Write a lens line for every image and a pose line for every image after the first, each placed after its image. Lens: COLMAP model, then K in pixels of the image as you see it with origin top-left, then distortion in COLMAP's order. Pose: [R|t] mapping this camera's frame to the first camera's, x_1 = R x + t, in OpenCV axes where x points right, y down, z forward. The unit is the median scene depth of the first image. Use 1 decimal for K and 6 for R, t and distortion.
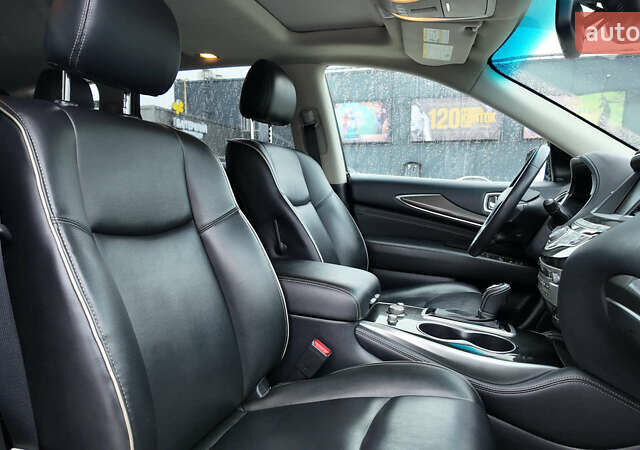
lens RADIAL K [[474.1, 0, 320.0], [0, 474.1, 225.0], [0, 0, 1]] dist [0.122160, -0.166761]
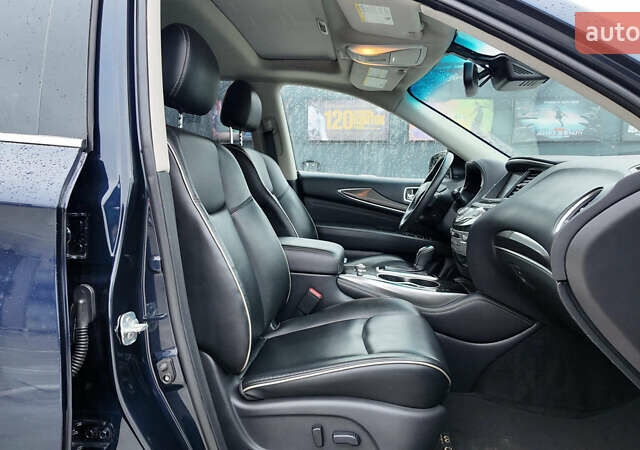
lens RADIAL K [[474.1, 0, 320.0], [0, 474.1, 225.0], [0, 0, 1]] dist [0.122160, -0.166761]
pose [[0.976595, -0.019022, 0.214243, -0.189789], [0.018064, 0.999816, 0.006425, 0.028788], [-0.214326, -0.002404, 0.976759, -0.265519]]
